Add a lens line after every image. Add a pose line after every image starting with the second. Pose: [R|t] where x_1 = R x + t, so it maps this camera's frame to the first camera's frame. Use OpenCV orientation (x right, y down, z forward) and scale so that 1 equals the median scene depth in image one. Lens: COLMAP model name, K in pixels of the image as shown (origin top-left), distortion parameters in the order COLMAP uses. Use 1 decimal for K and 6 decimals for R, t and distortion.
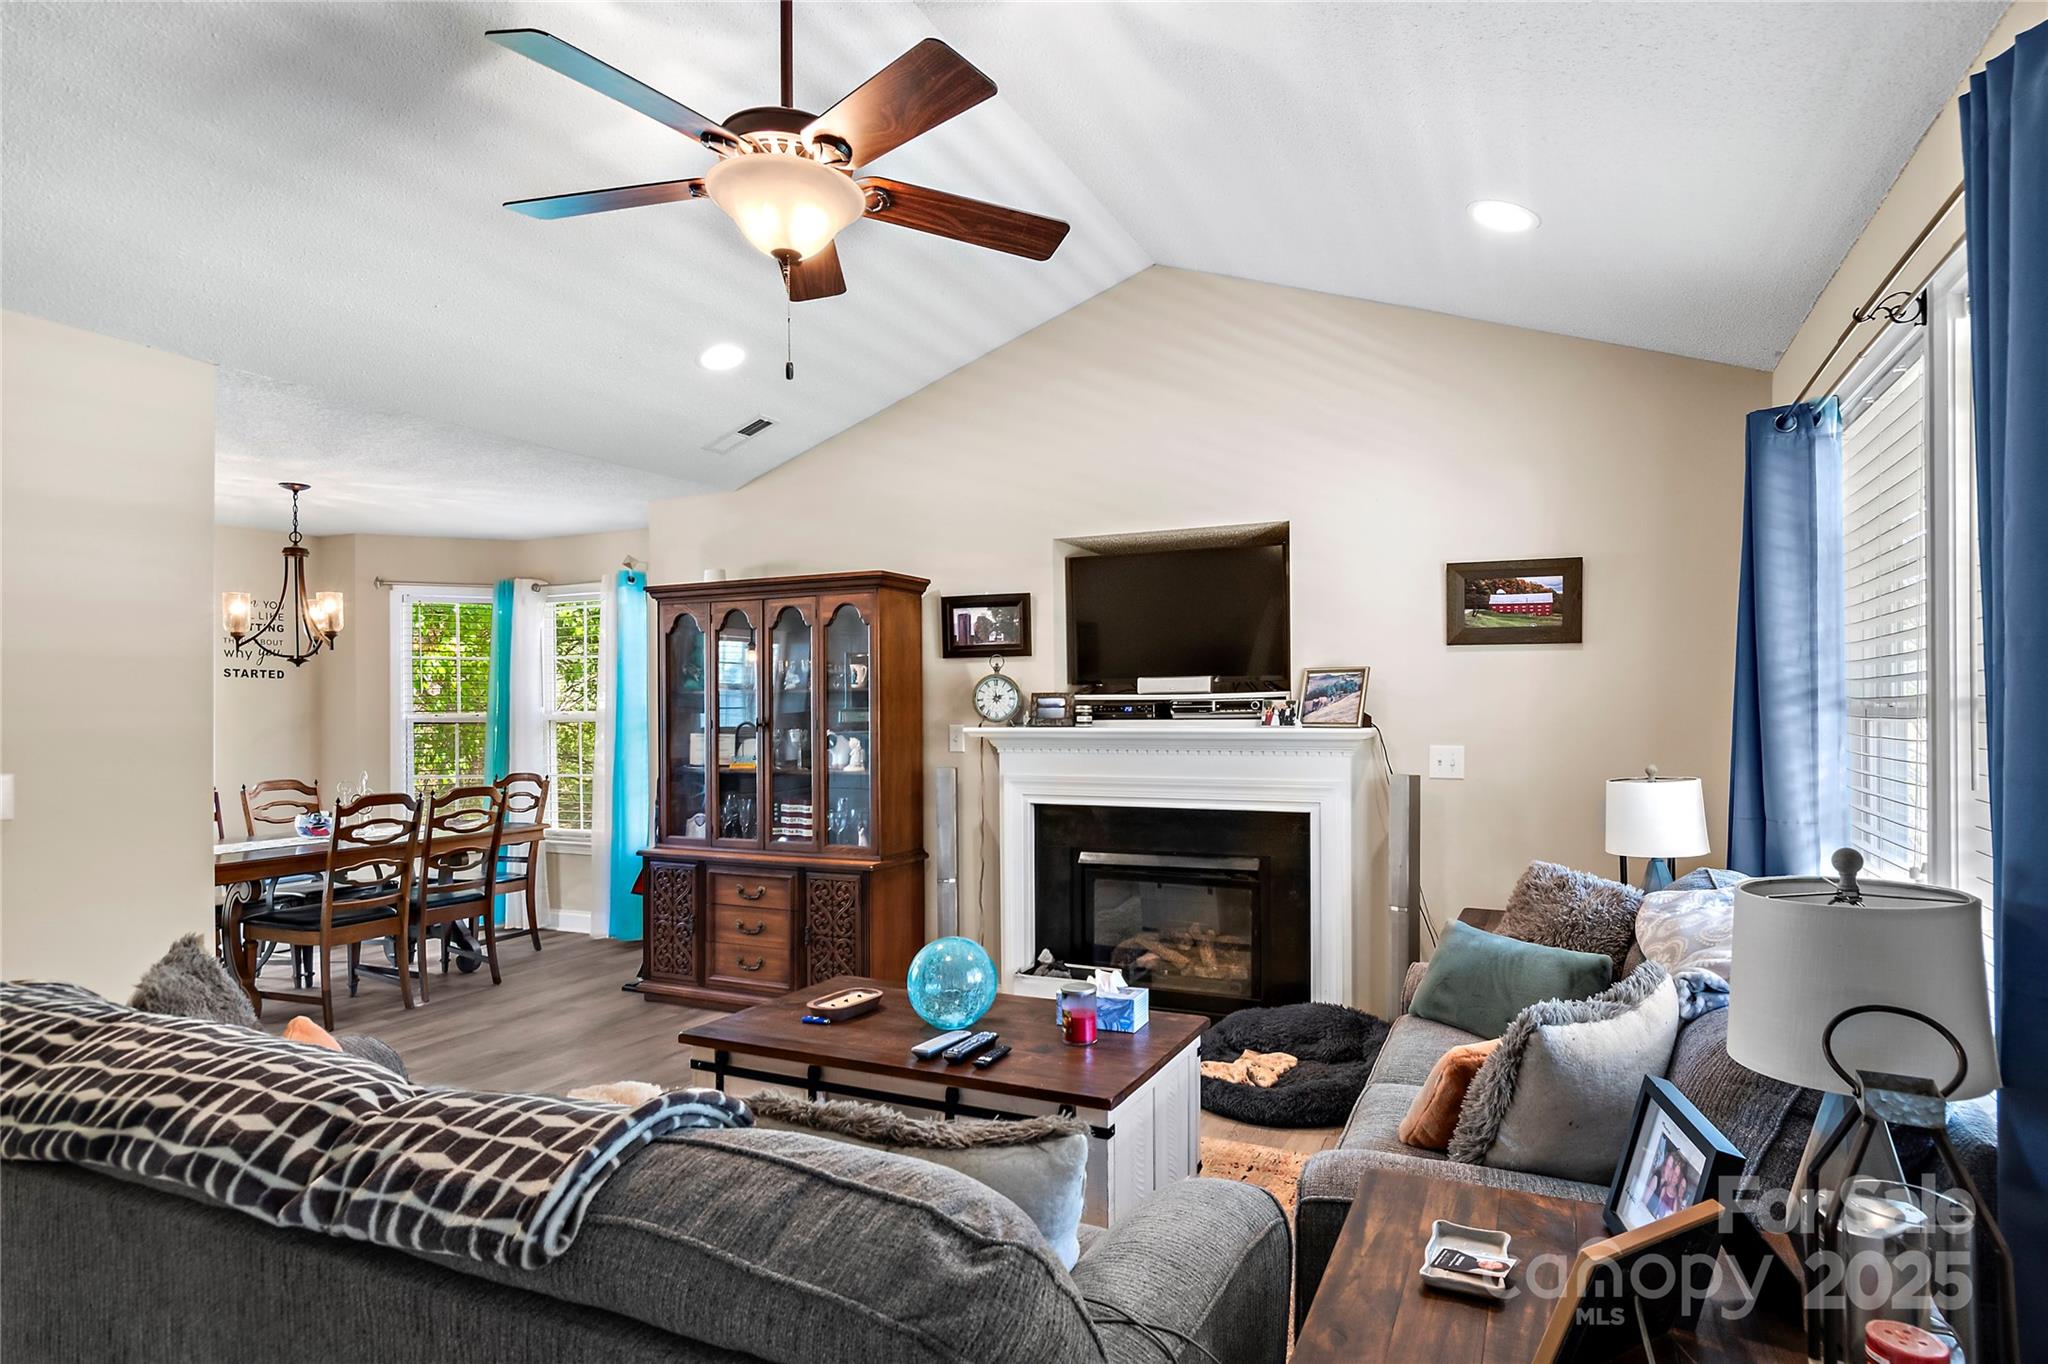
lens RADIAL K [[1089.3, 0, 1040.9], [0, 1089.3, 701.5], [0, 0, 1]] dist [0.007329, -0.000809]
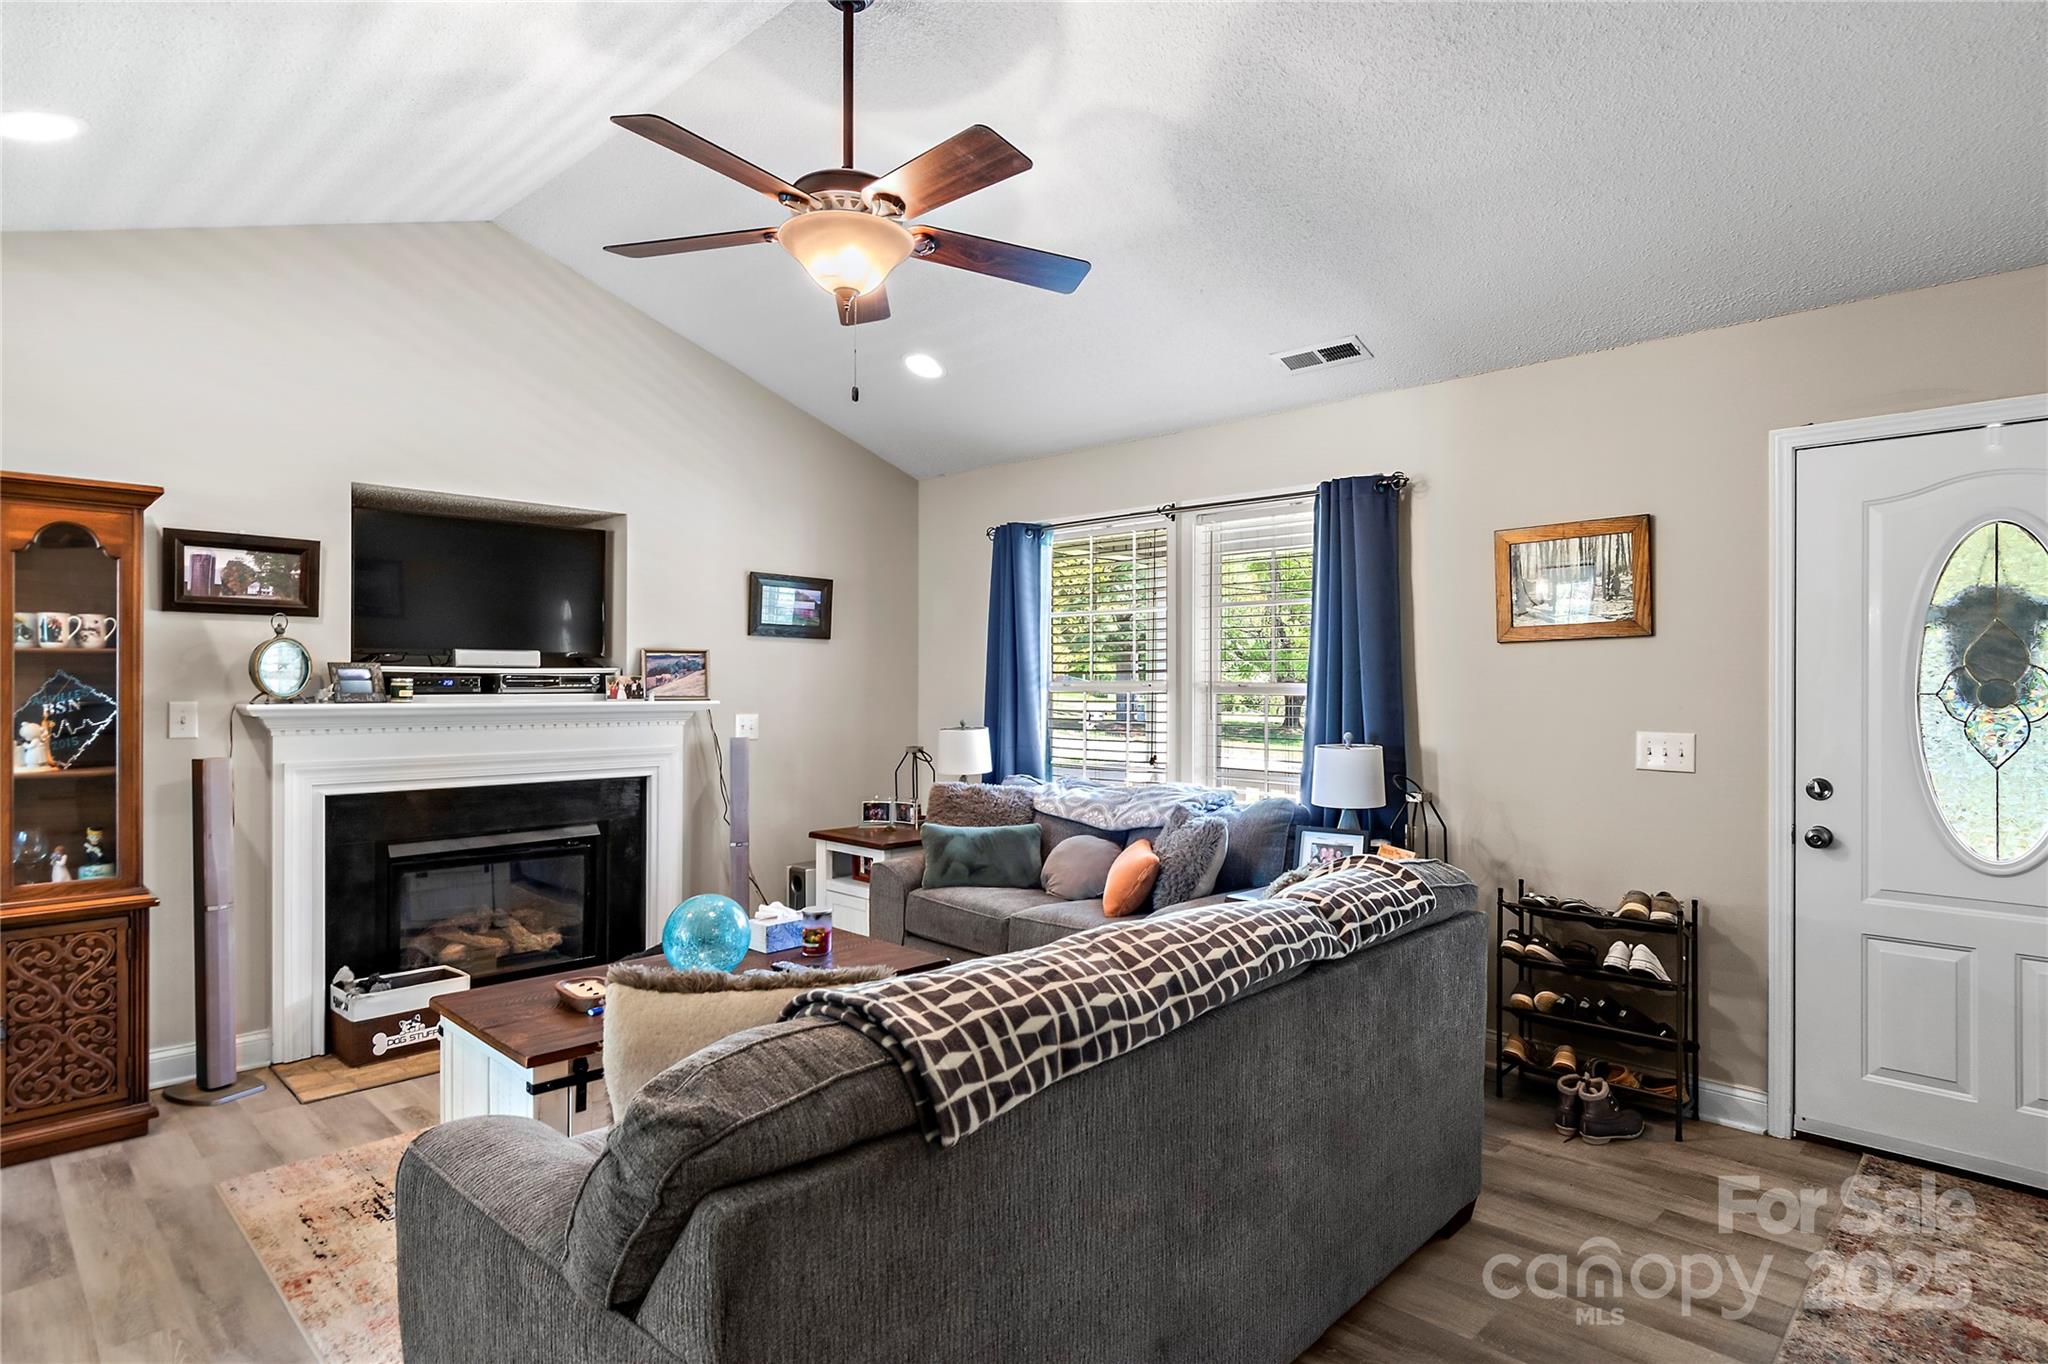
lens RADIAL K [[1089.3, 0, 1040.1], [0, 1089.3, 684.5], [0, 0, 1]] dist [0.007329, -0.000809]
pose [[0.339939, 0.007860, 0.940415, -0.622299], [-0.008513, 0.999950, -0.005281, 0.008915], [-0.940409, -0.006210, 0.339989, 0.211040]]
